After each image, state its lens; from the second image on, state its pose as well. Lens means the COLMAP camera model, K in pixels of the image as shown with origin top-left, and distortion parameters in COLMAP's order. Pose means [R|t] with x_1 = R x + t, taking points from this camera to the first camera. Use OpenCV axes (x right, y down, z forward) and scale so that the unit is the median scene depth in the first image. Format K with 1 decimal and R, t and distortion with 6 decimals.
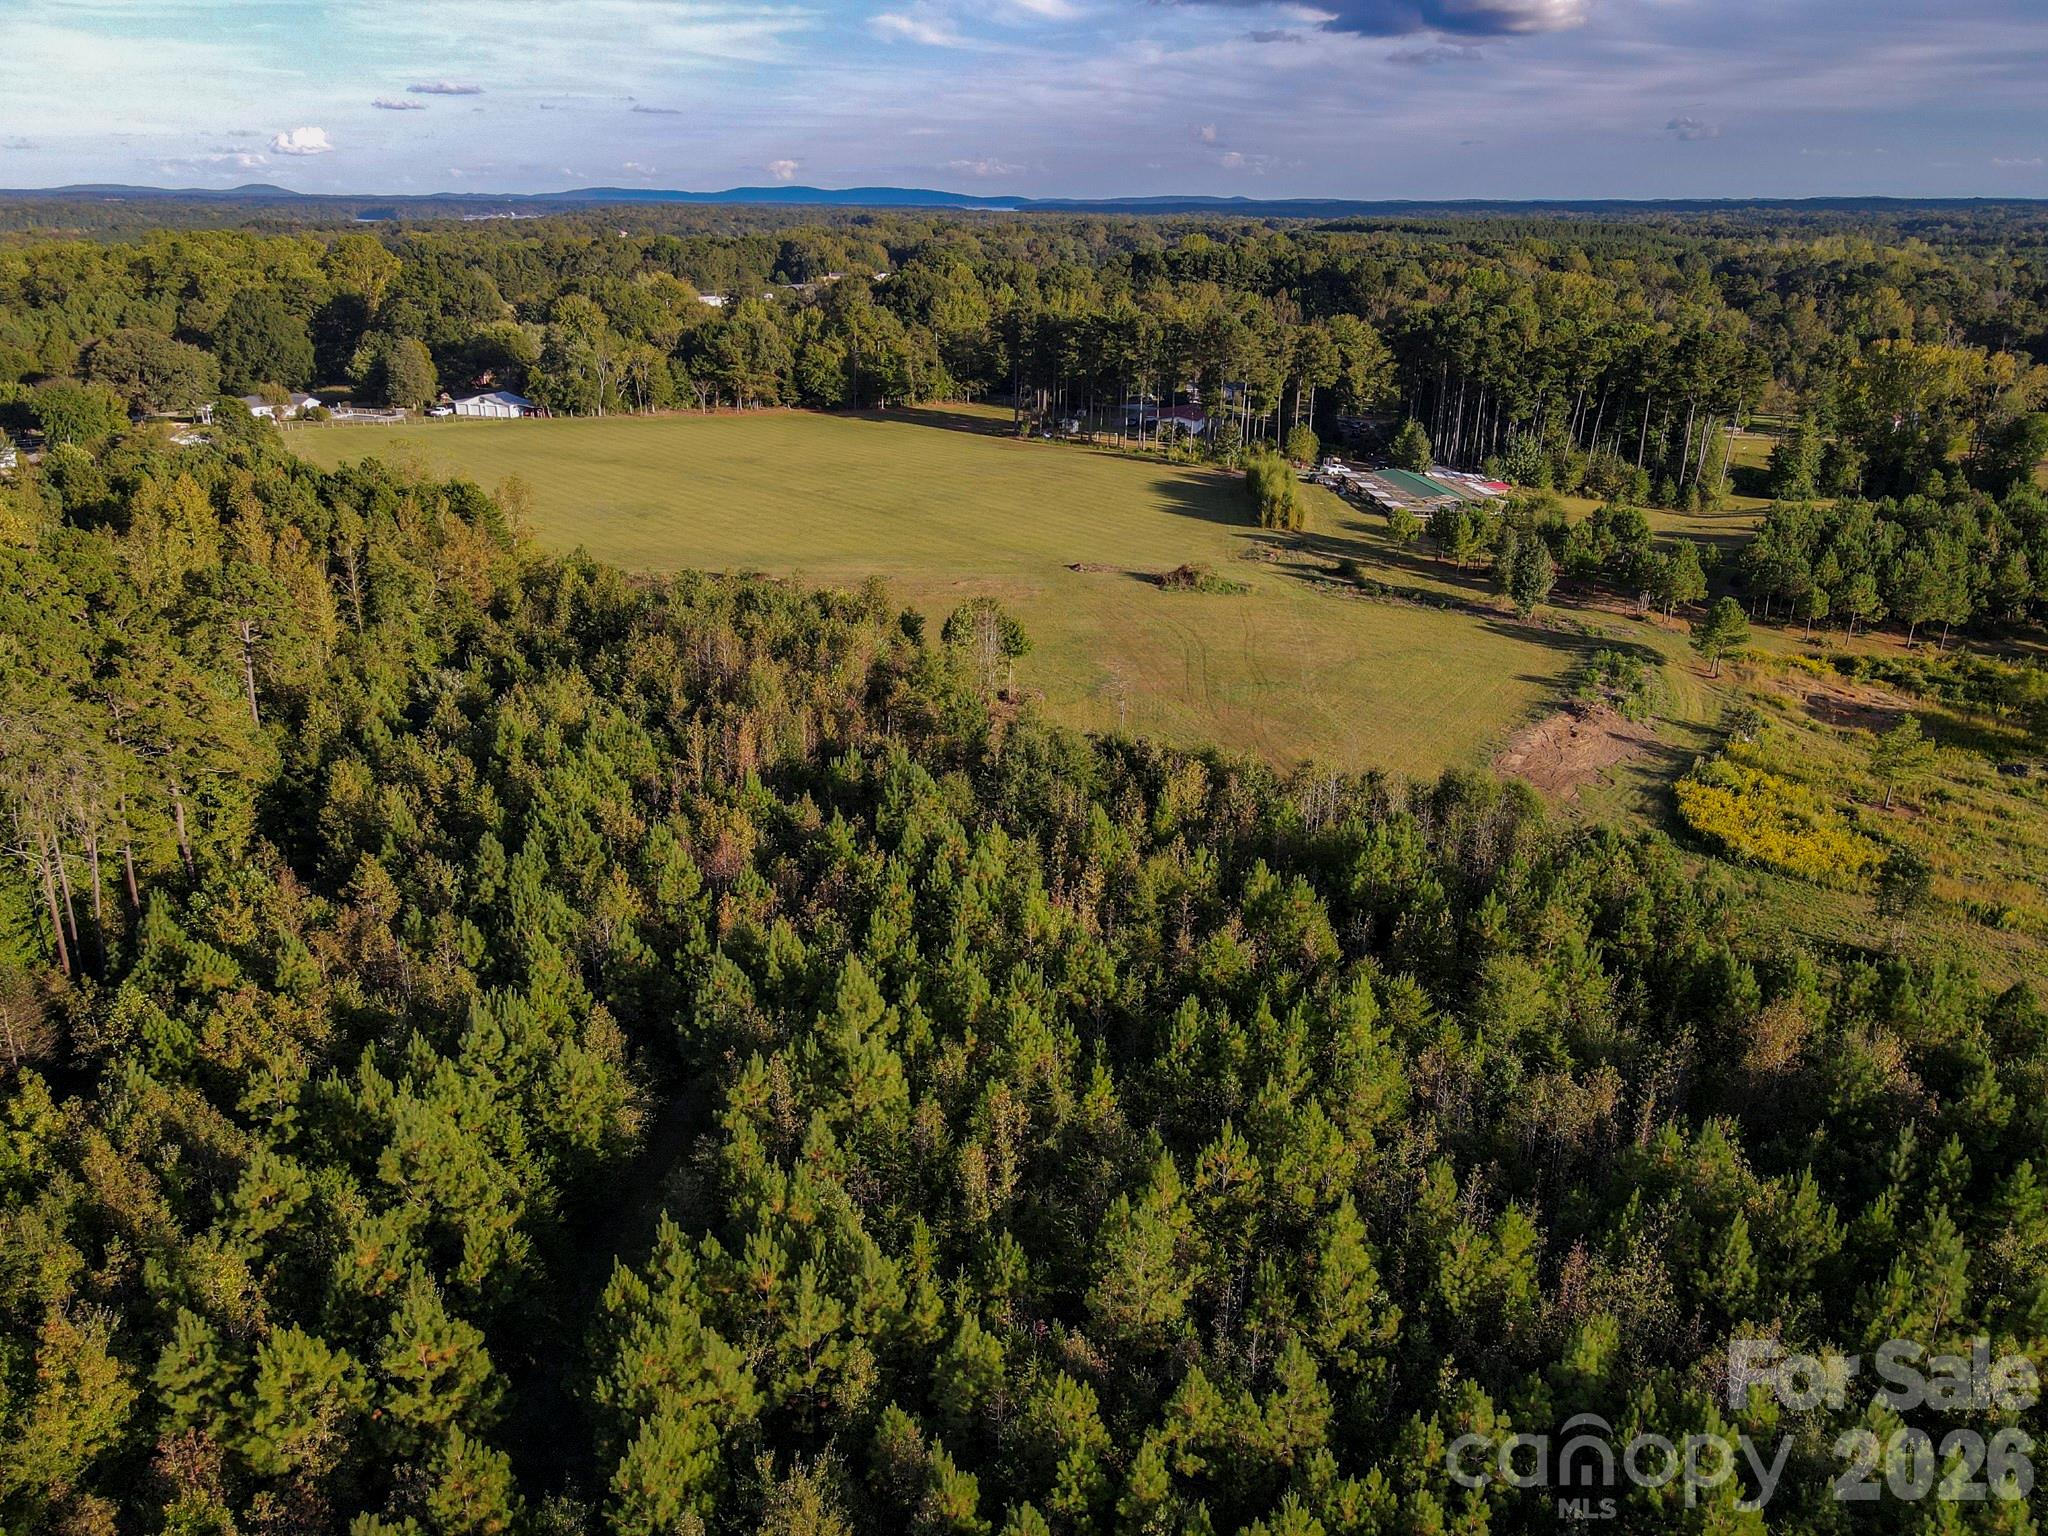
lens RADIAL K [[1498.7, 0, 1014.4], [0, 1498.7, 746.3], [0, 0, 1]] dist [0.026538, 0.009715]
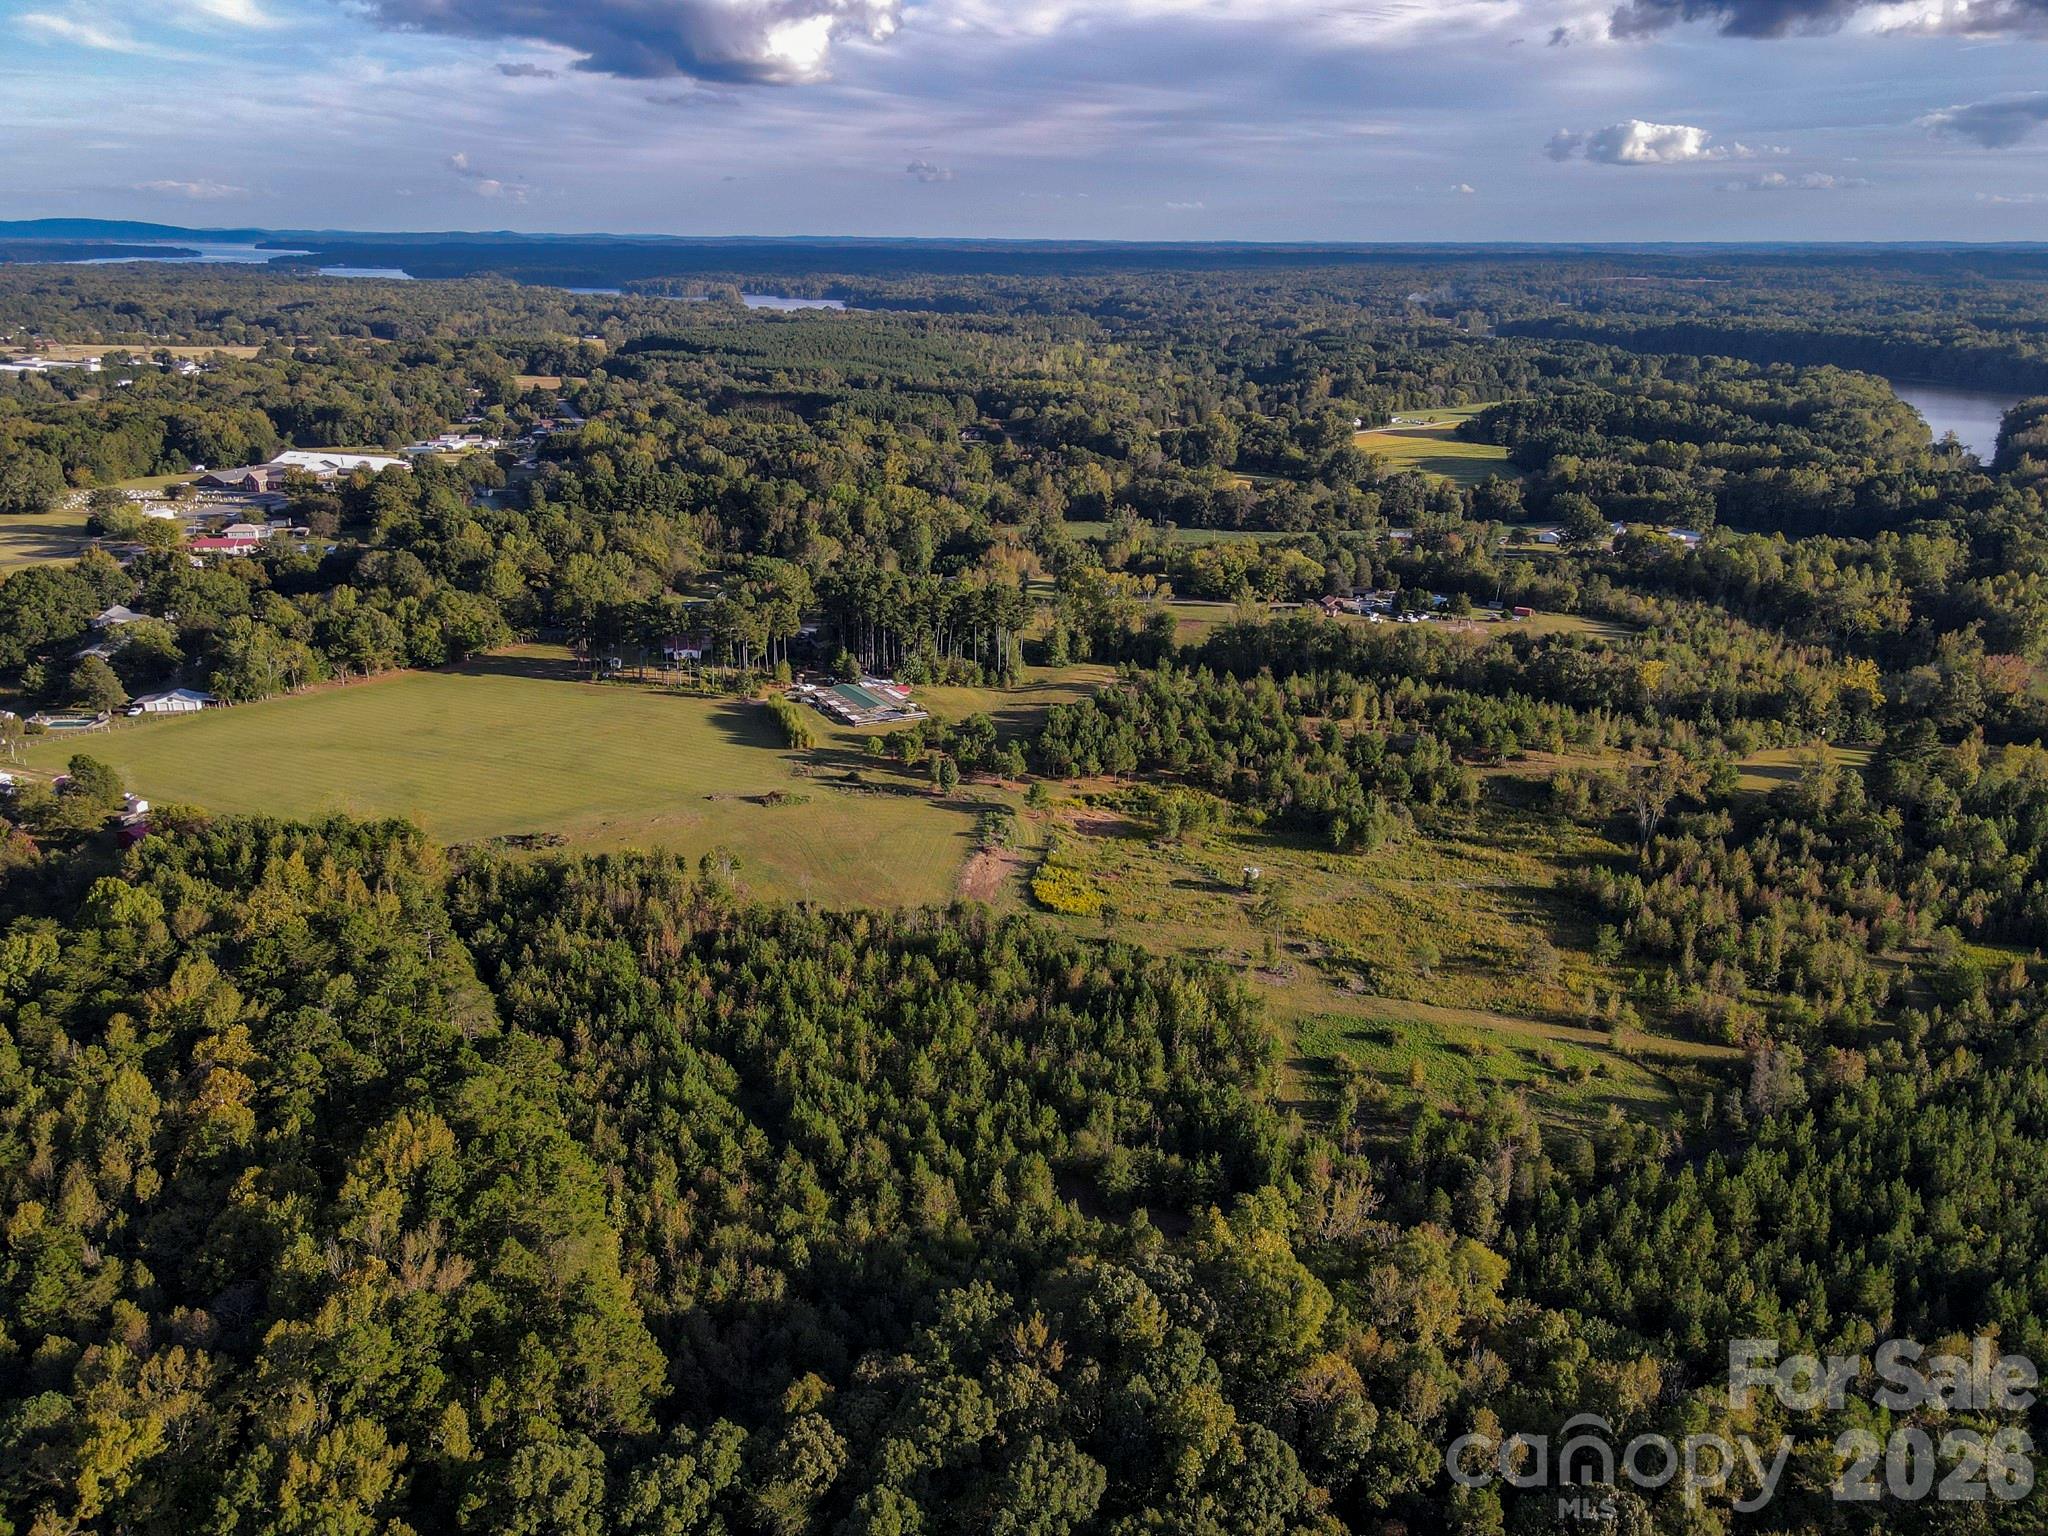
lens RADIAL K [[1506.9, 0, 1018.1], [0, 1506.9, 765.3], [0, 0, 1]] dist [-0.003190, 0.050813]
pose [[0.900392, -0.141562, 0.411406, -0.396941], [0.145005, 0.989163, 0.023010, -0.158509], [-0.410205, 0.038938, 0.911162, -0.868824]]
